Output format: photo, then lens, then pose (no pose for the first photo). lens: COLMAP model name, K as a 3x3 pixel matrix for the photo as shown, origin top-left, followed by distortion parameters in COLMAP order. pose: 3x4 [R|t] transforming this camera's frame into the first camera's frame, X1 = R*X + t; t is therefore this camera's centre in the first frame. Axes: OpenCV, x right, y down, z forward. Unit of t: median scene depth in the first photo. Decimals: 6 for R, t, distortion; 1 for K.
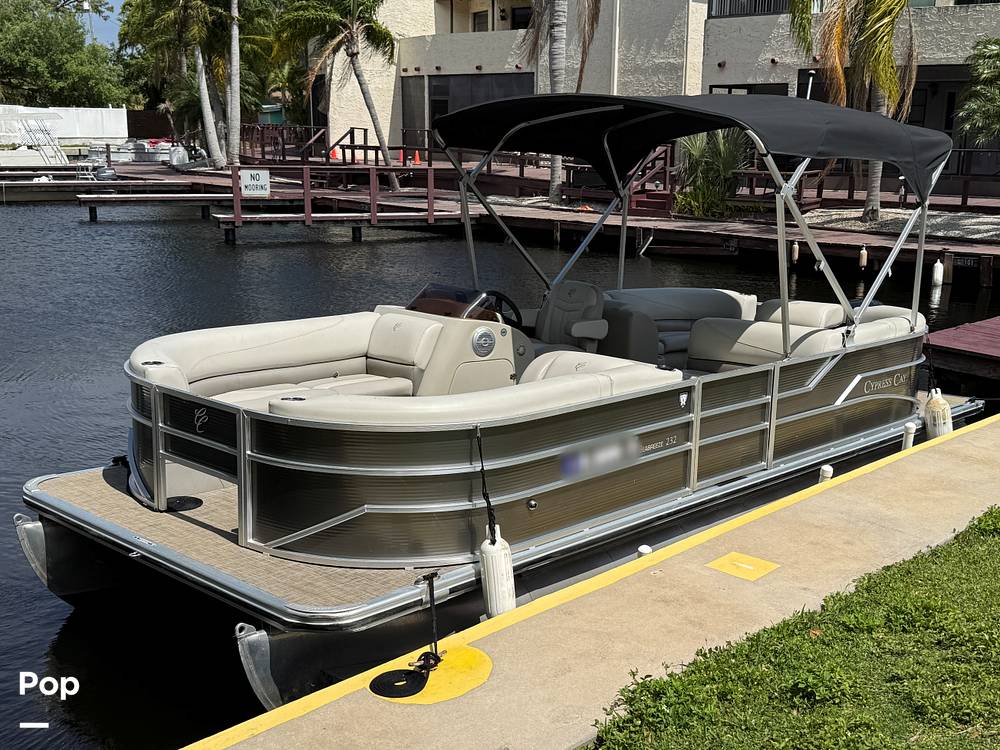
lens RADIAL K [[1118.2, 0, 503.1], [0, 1118.2, 406.8], [0, 0, 1]] dist [0.158656, 0.000000]
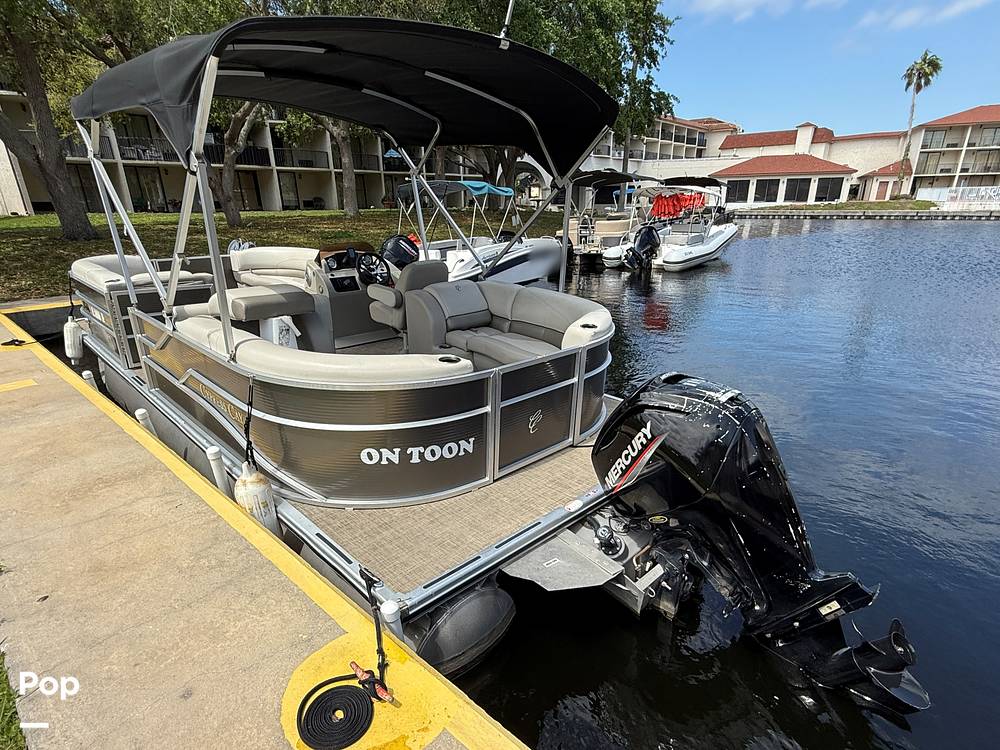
lens RADIAL K [[524.2, 0, 487.9], [0, 524.2, 421.4], [0, 0, 1]] dist [-0.014534, 0.003457]
pose [[0.002882, 0.376239, -0.926518, 0.733790], [-0.226723, 0.902640, 0.365837, -0.203078], [0.973955, 0.209009, 0.087904, 1.231722]]
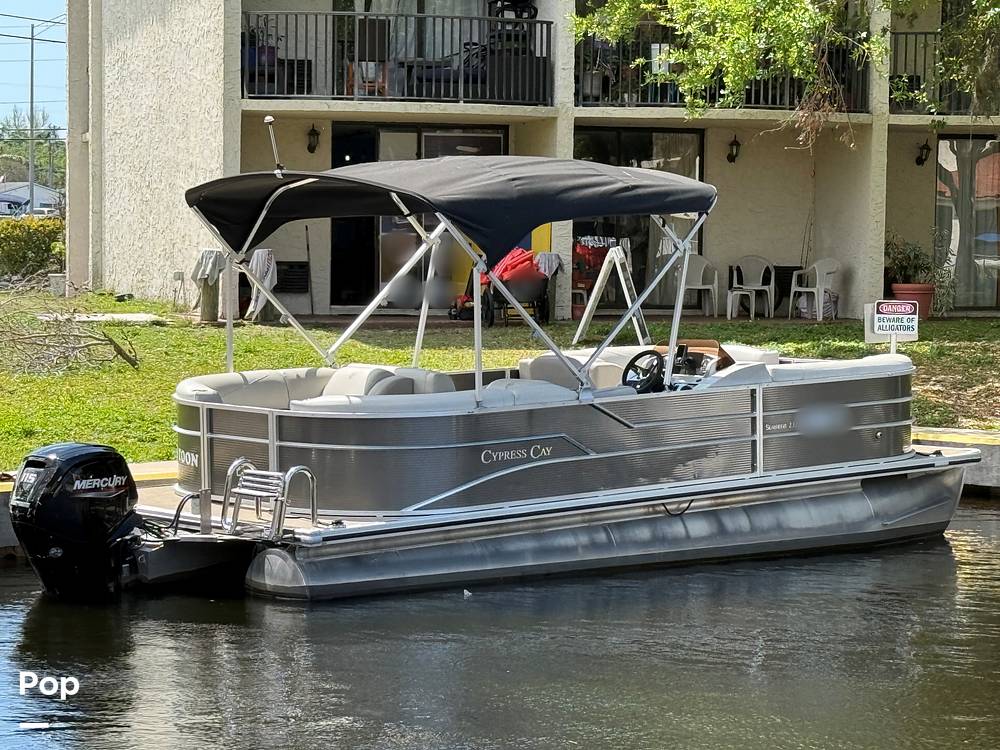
lens RADIAL K [[2886.7, 0, 499.5], [0, 2886.7, 376.2], [0, 0, 1]] dist [0.111497, 0.000000]
pose [[-0.998385, -0.011935, 0.055547, -0.017622], [0.003589, 0.962482, 0.271323, -0.829096], [-0.056702, 0.271084, -0.960884, 3.720597]]
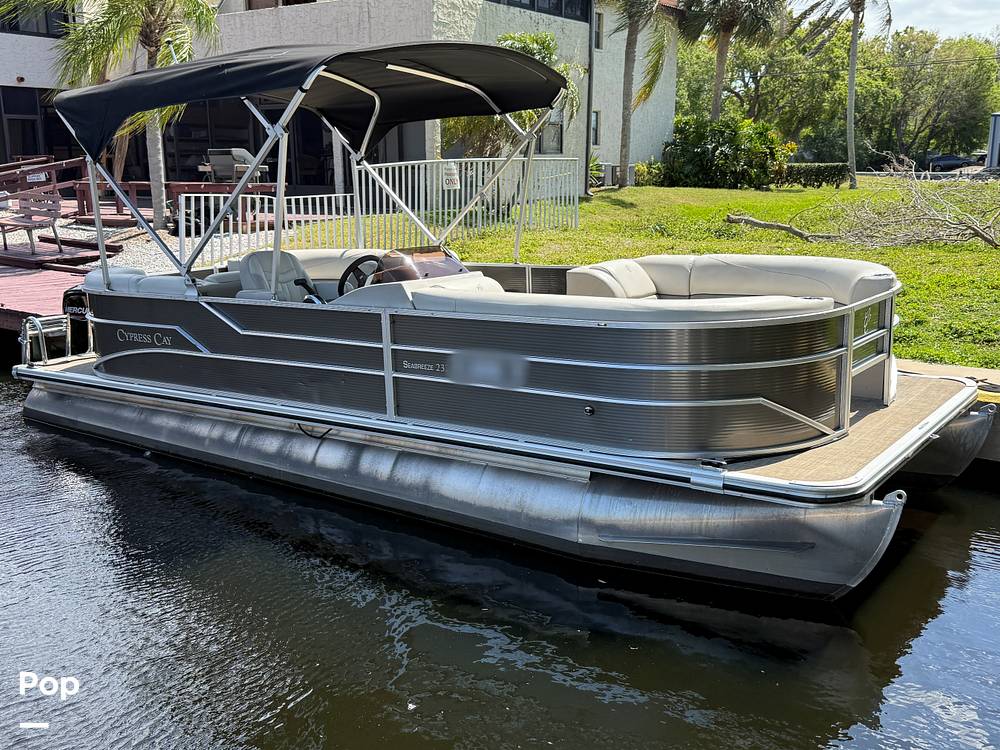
lens RADIAL K [[976.6, 0, 494.5], [0, 976.6, 392.8], [0, 0, 1]] dist [0.062082, 0.000000]
pose [[-0.152926, -0.225258, 0.962223, -0.853157], [0.231307, 0.938470, 0.256459, -0.187509], [-0.960787, 0.261788, -0.091413, 1.077114]]
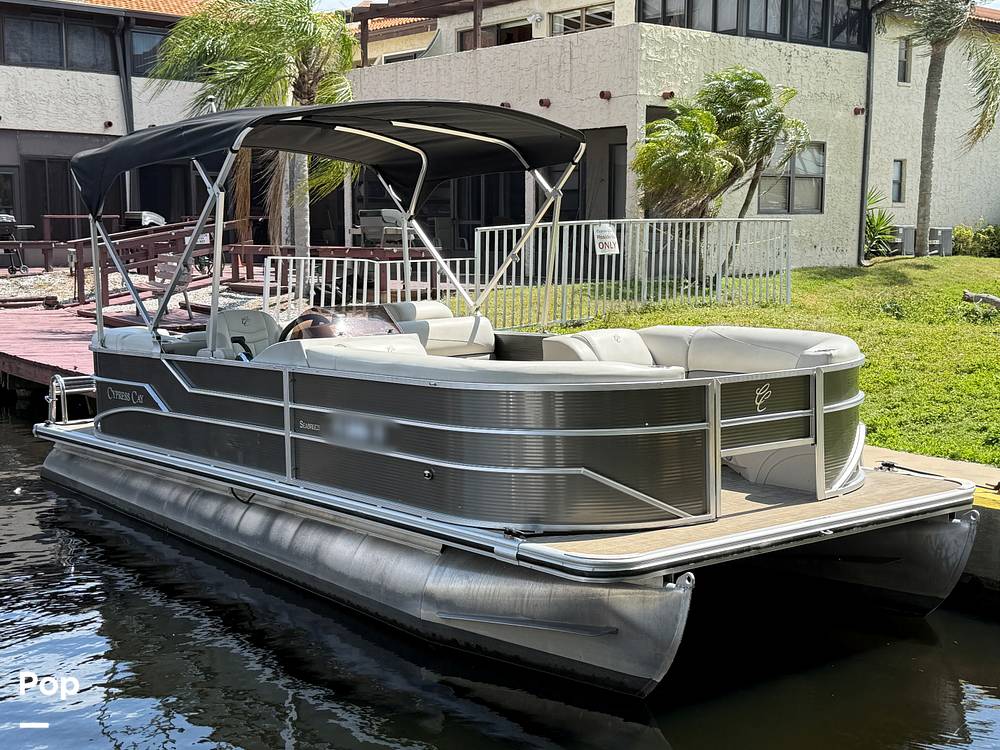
lens RADIAL K [[1292.1, 0, 501.7], [0, 1292.1, 361.5], [0, 0, 1]] dist [0.080214, 0.000000]
pose [[0.125262, -0.103010, 0.986762, -1.038050], [0.227688, 0.971034, 0.072465, -0.112899], [-0.965644, 0.215597, 0.145088, 0.777741]]
